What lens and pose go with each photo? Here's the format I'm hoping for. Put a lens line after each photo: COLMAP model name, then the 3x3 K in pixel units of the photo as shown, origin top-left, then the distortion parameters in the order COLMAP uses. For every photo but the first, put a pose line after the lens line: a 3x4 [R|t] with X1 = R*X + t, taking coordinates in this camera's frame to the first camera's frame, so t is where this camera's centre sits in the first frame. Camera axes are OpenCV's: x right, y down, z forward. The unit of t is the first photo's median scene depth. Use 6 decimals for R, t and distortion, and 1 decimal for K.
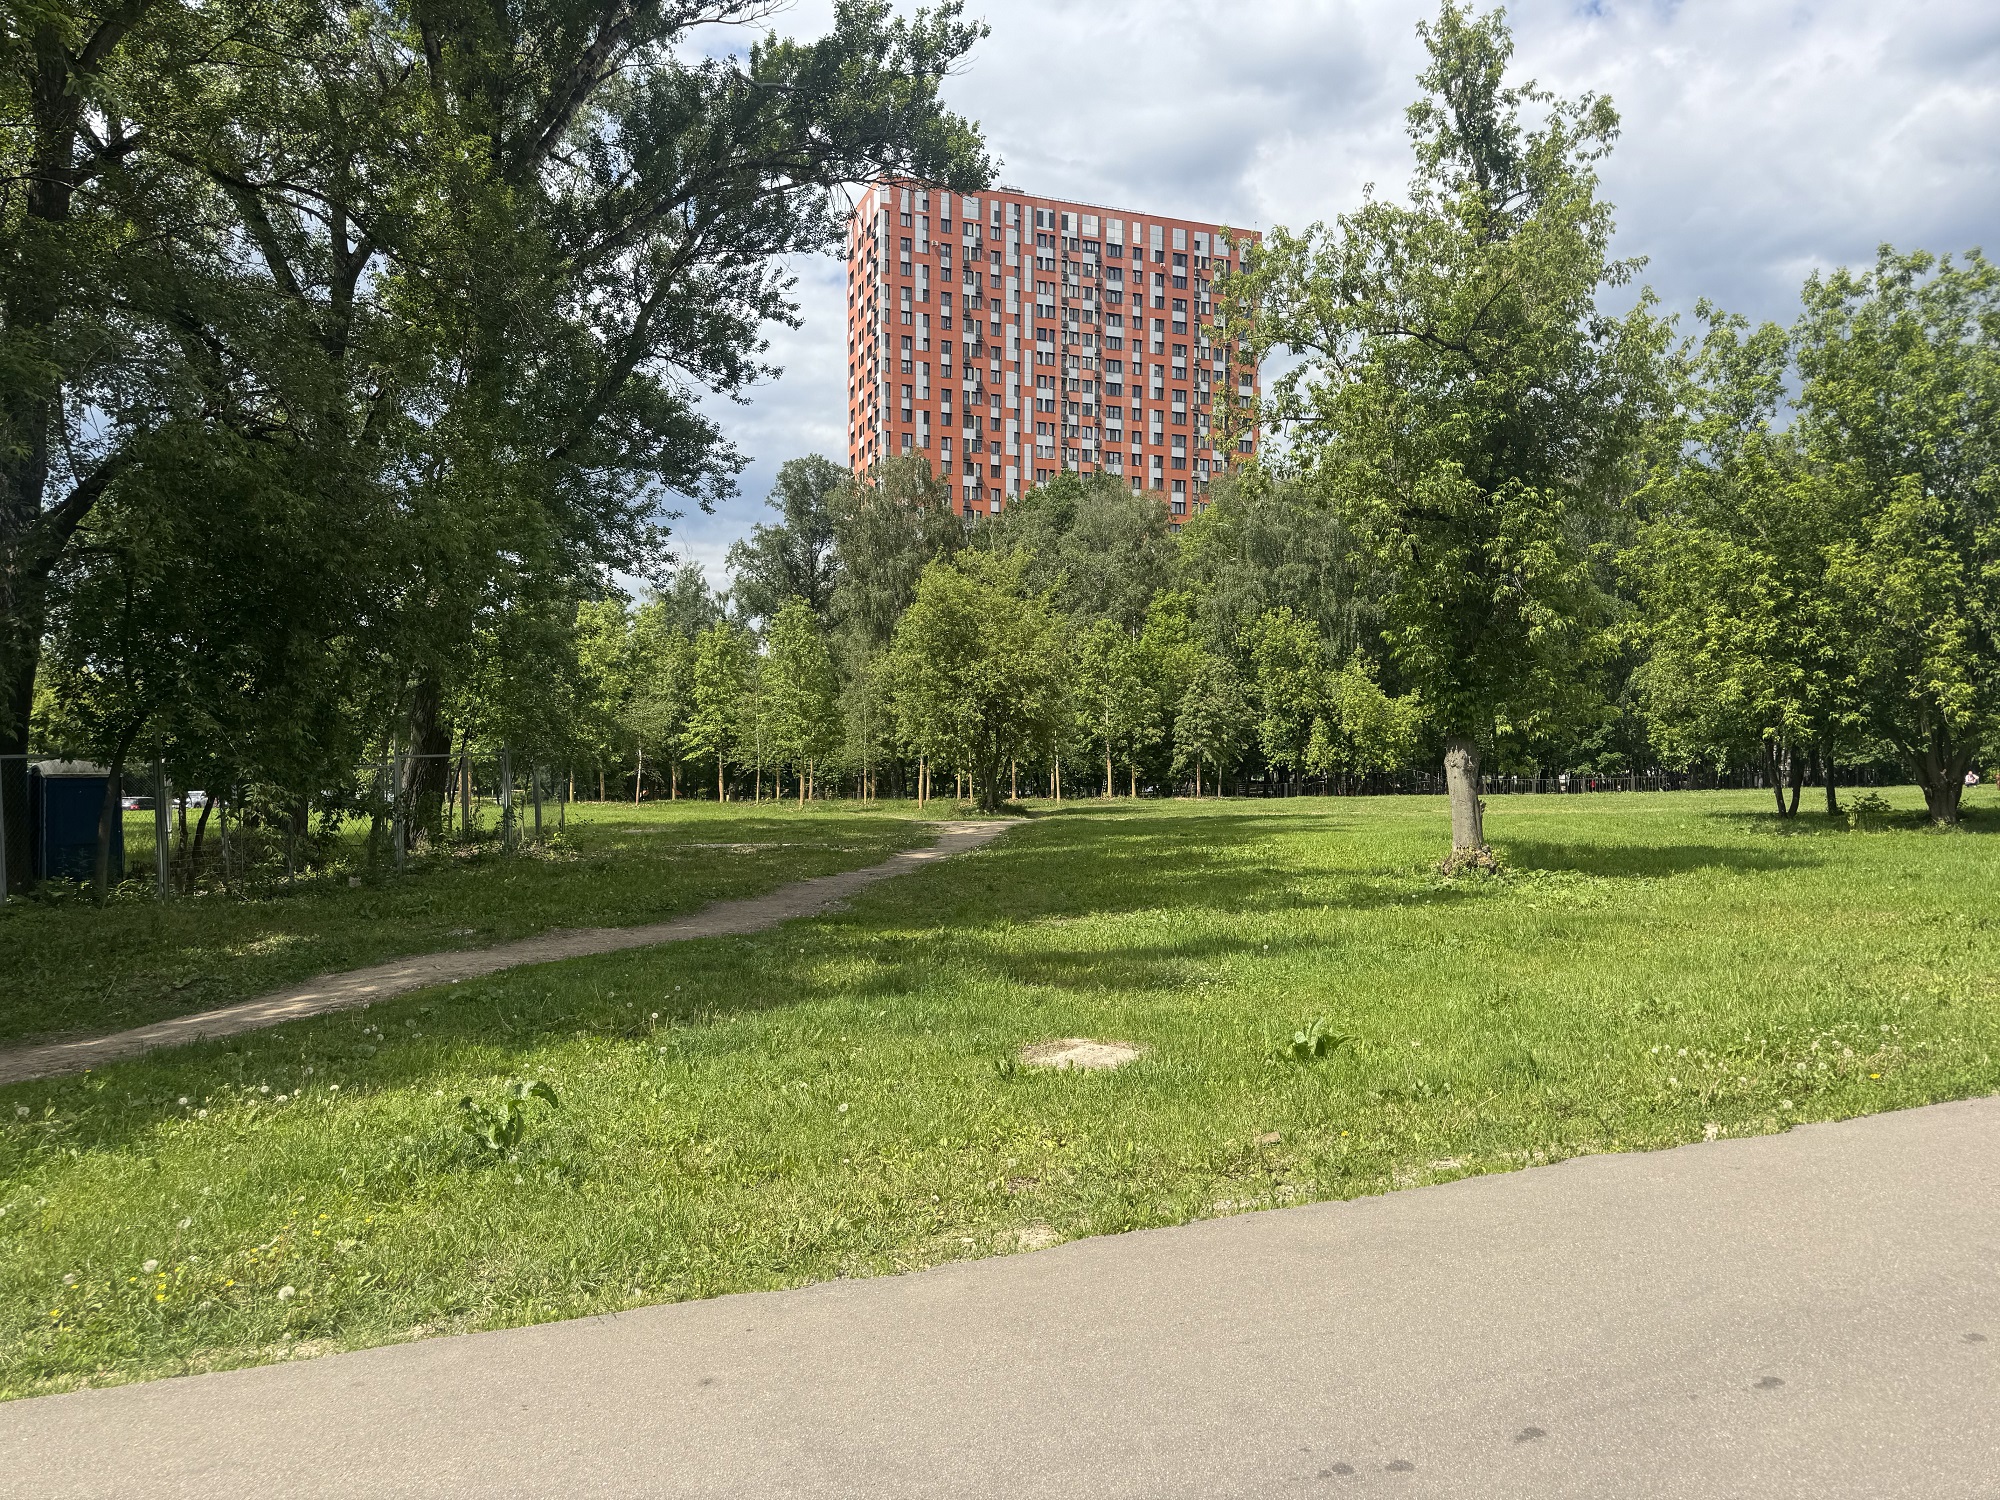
lens RADIAL K [[1394.2, 0, 998.8], [0, 1394.2, 777.3], [0, 0, 1]] dist [0.057665, -0.058795]
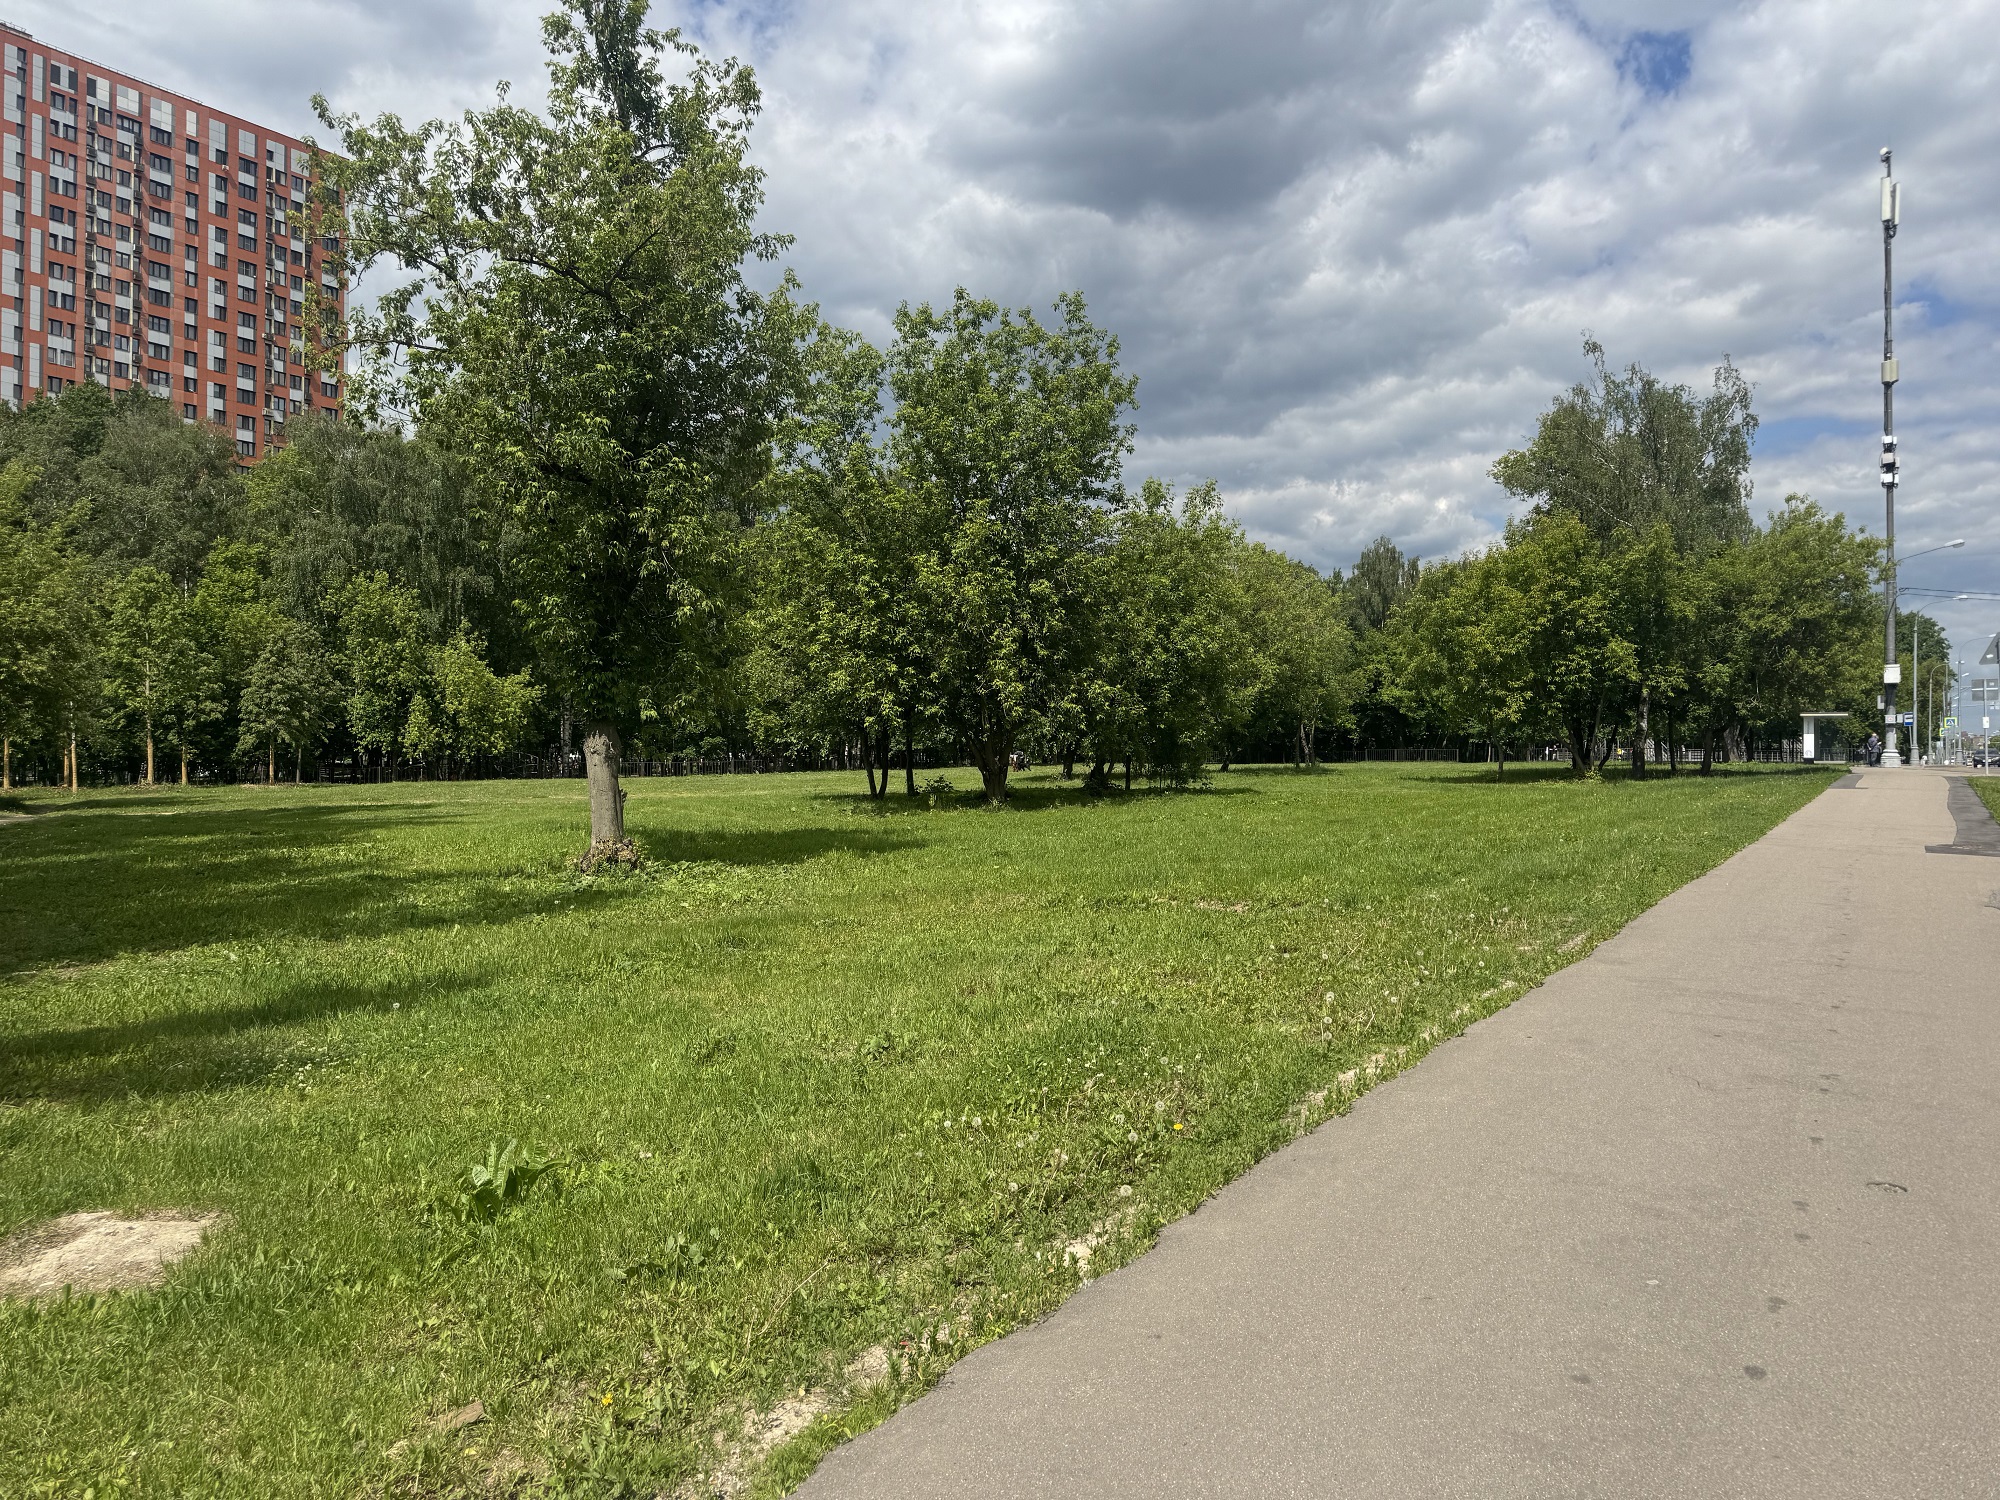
lens RADIAL K [[1392.1, 0, 1000.0], [0, 1392.1, 750.0], [0, 0, 1]] dist [0.011775, -0.012426]
pose [[0.810427, 0.006918, 0.585798, 0.009908], [-0.003375, 0.999969, -0.007140, -0.005180], [-0.585829, 0.003809, 0.810425, 0.124680]]
